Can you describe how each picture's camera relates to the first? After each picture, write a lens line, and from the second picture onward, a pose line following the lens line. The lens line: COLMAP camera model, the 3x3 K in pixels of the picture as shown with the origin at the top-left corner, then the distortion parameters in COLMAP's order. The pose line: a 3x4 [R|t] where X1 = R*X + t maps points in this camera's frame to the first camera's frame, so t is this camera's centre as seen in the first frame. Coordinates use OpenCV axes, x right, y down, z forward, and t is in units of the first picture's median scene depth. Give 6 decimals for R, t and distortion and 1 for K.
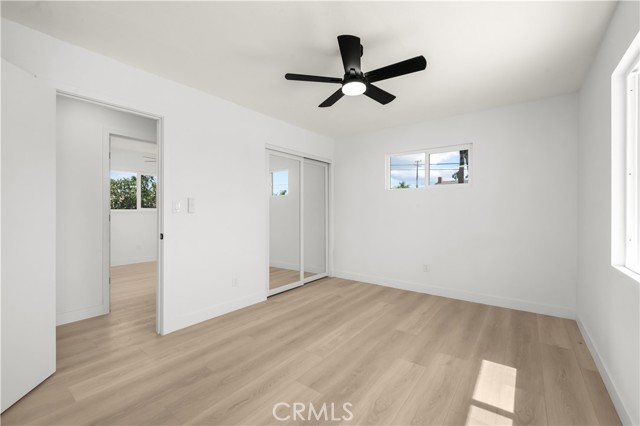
lens RADIAL K [[269.6, 0, 321.9], [0, 269.6, 211.9], [0, 0, 1]] dist [-0.002983, -0.000373]
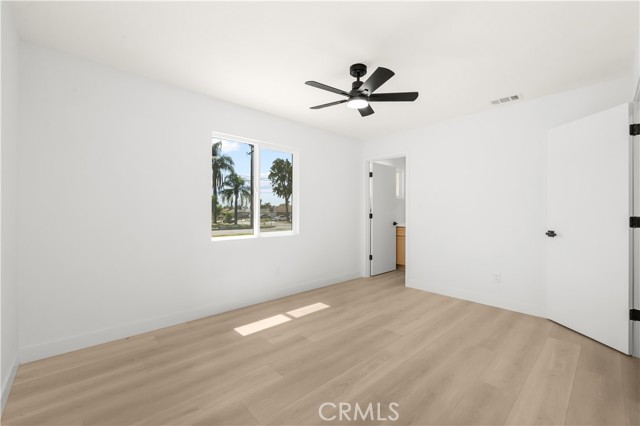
lens RADIAL K [[277.2, 0, 317.1], [0, 277.2, 209.2], [0, 0, 1]] dist [-0.001468, -0.000085]
pose [[-0.982081, -0.005389, 0.188384, 0.052925], [-0.004228, 0.999970, 0.006562, -0.013076], [-0.188413, 0.005648, -0.982074, 1.763404]]
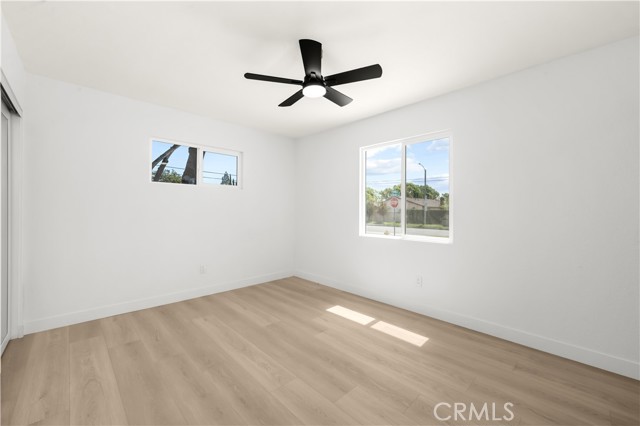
lens RADIAL K [[259.6, 0, 320.3], [0, 259.6, 210.1], [0, 0, 1]] dist [-0.001457, -0.000222]
pose [[0.166142, -0.005558, 0.986086, -0.679310], [0.003605, 0.999981, 0.005029, -0.009067], [-0.986095, 0.002719, 0.166159, 0.648591]]
